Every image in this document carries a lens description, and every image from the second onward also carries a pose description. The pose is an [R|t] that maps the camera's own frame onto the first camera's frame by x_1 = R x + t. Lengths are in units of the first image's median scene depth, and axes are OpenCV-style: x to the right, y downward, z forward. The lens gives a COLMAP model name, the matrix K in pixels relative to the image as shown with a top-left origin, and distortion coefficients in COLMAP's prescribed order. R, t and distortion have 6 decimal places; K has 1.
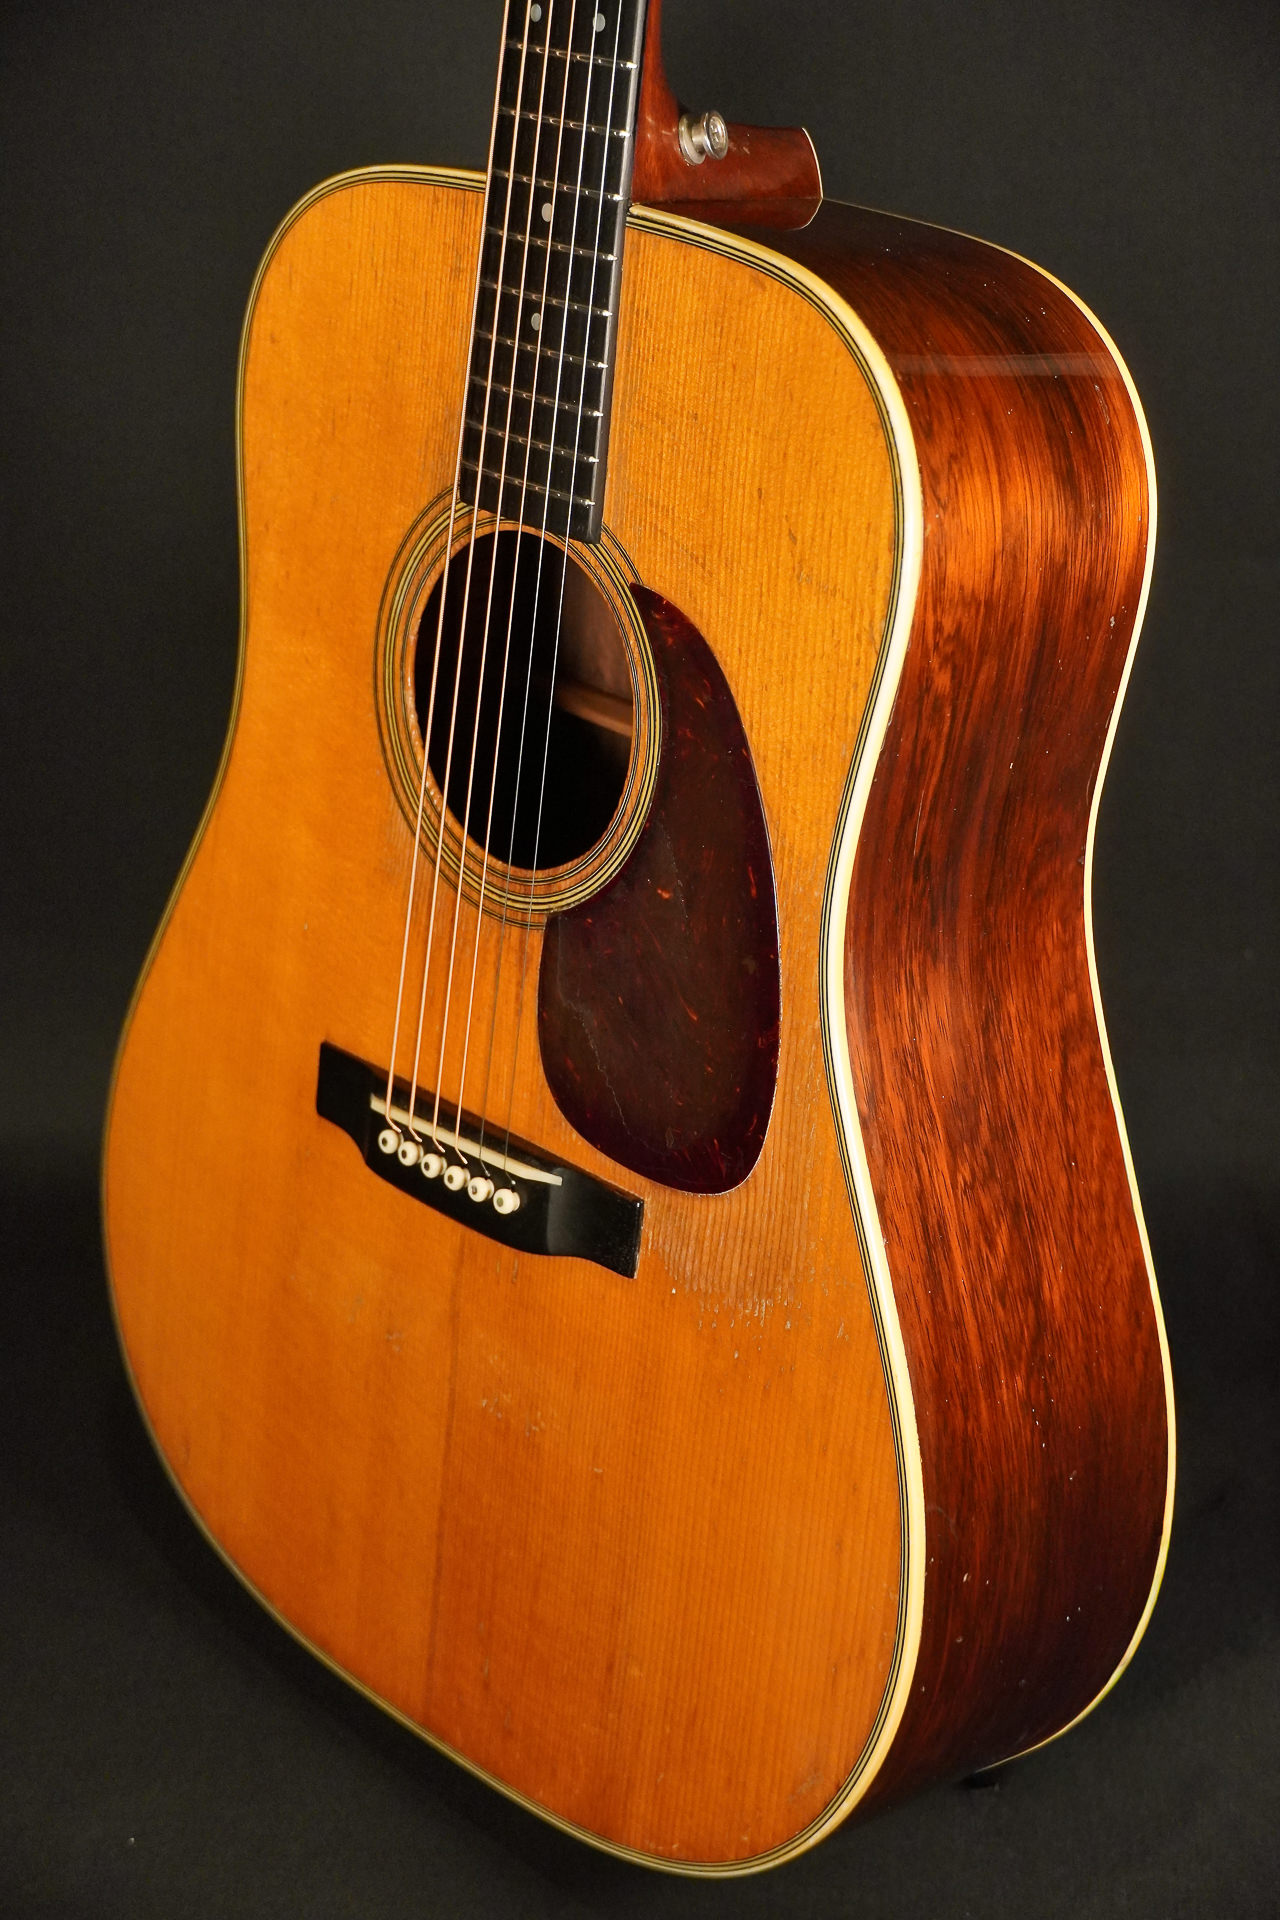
lens RADIAL K [[3277.5, 0, 642.8], [0, 3277.5, 967.9], [0, 0, 1]] dist [0.048758, 0.000000]
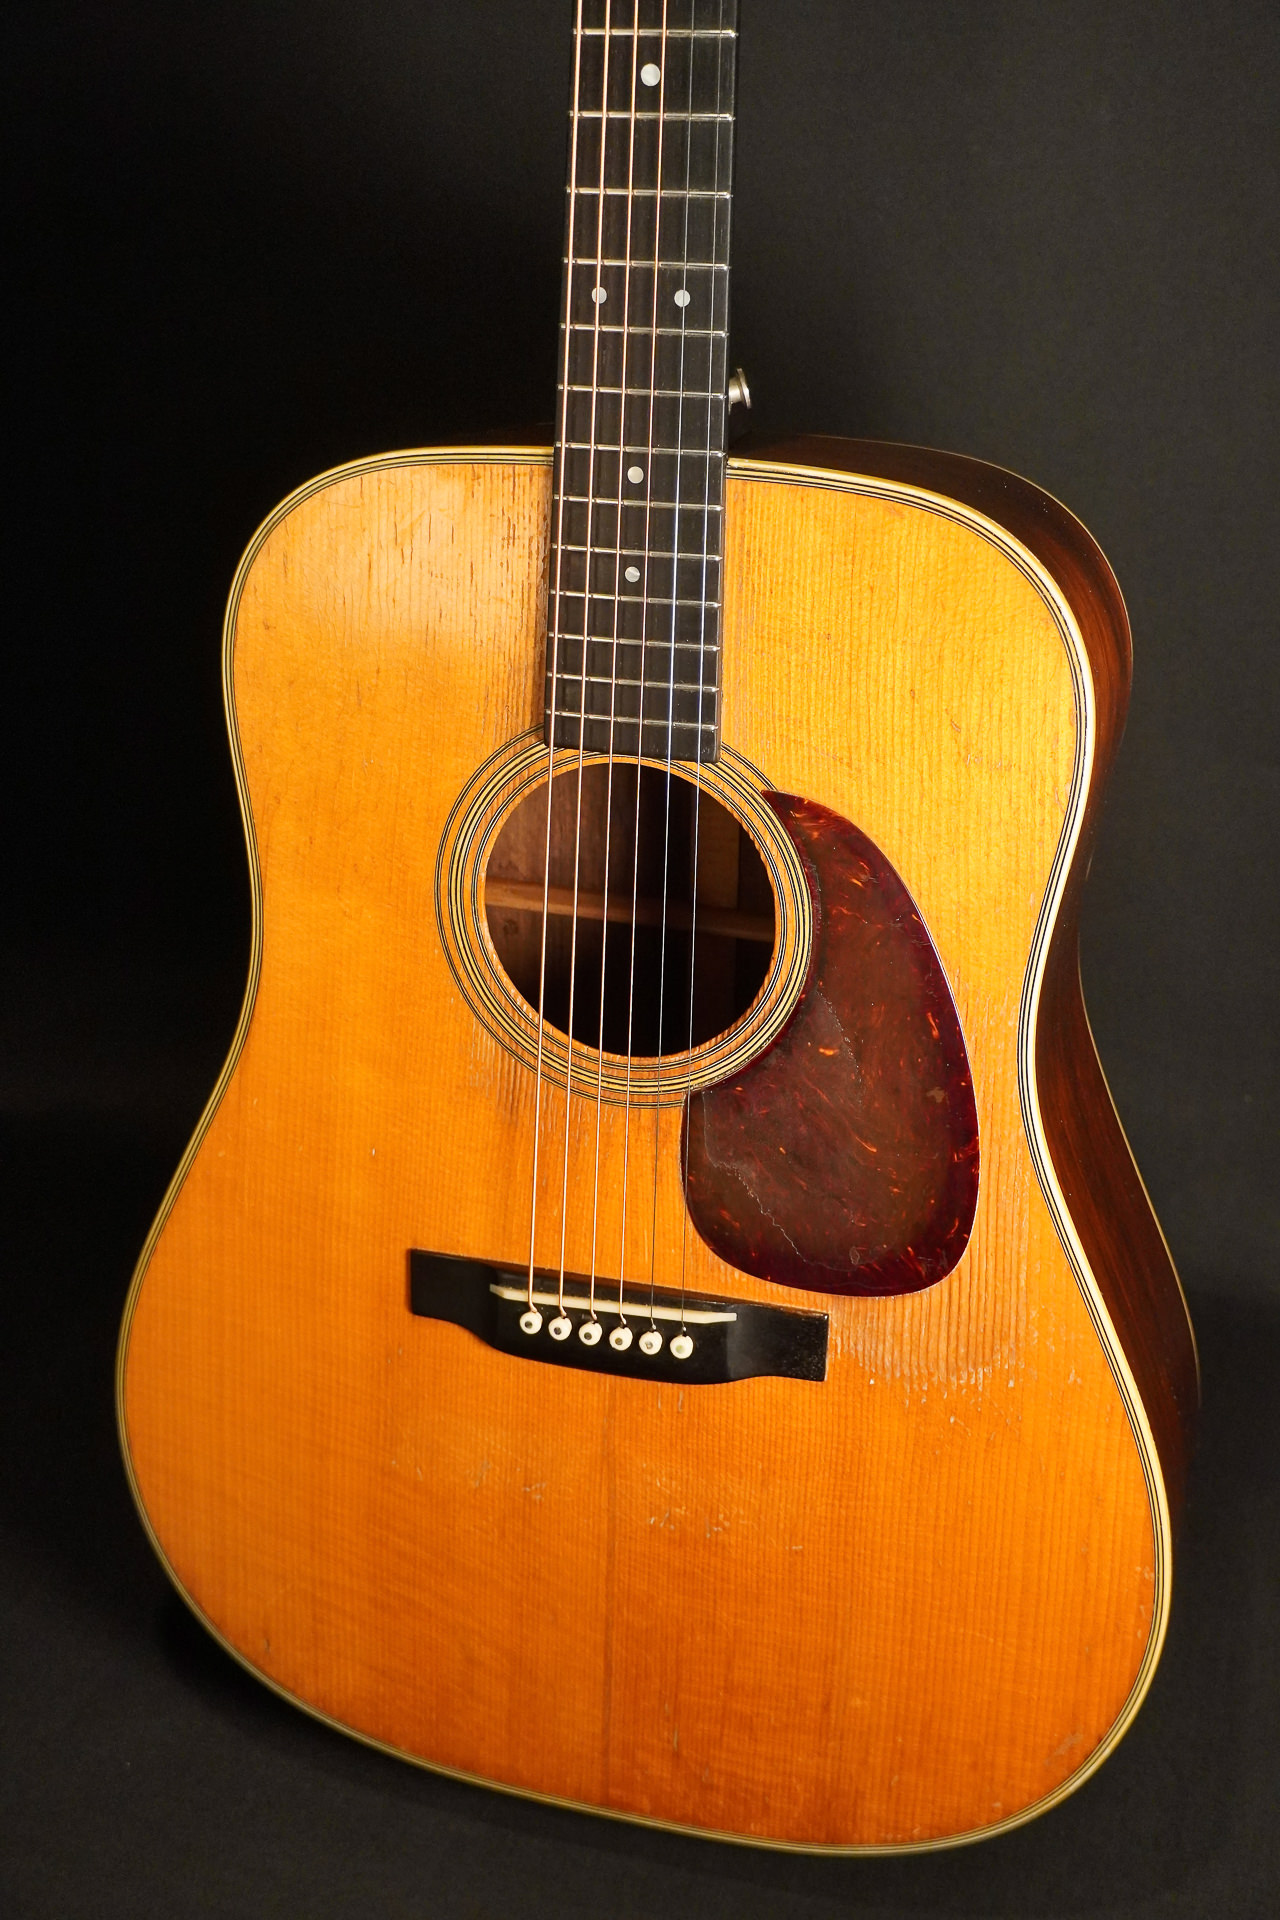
lens RADIAL K [[2328.5, 0, 646.2], [0, 2328.5, 965.9], [0, 0, 1]] dist [0.021555, 0.000000]
pose [[0.867287, -0.225020, 0.444049, -0.403017], [0.215255, 0.973821, 0.073057, -0.124982], [-0.448864, 0.032223, 0.893019, 0.306000]]
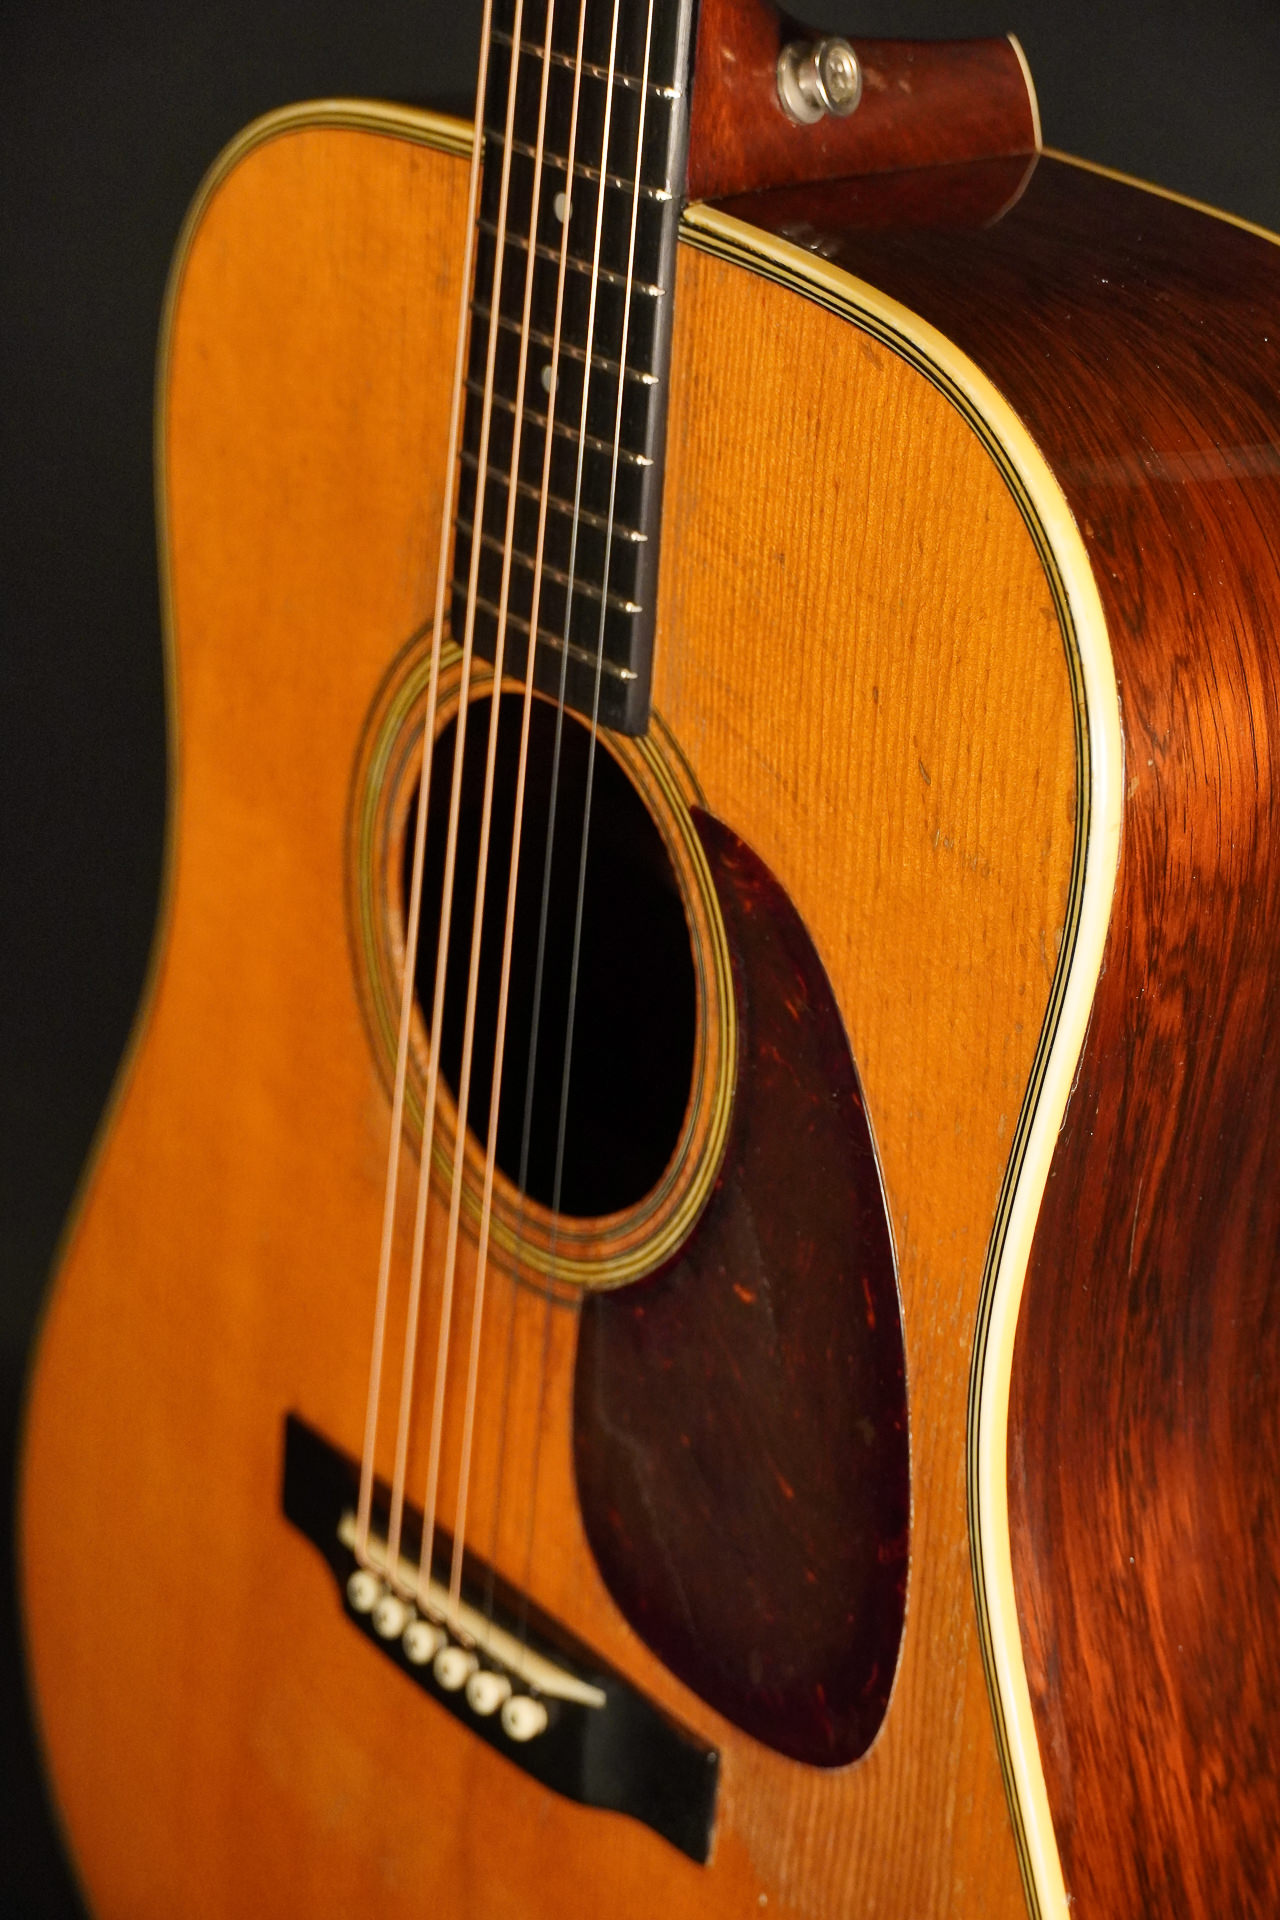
lens RADIAL K [[4114.3, 0, 640.5], [0, 4114.3, 974.1], [0, 0, 1]] dist [0.063116, 0.000000]
pose [[0.992094, 0.019979, -0.123897, 0.083595], [-0.013014, 0.998303, 0.056768, -0.128702], [0.124821, -0.054707, 0.990670, 0.222494]]
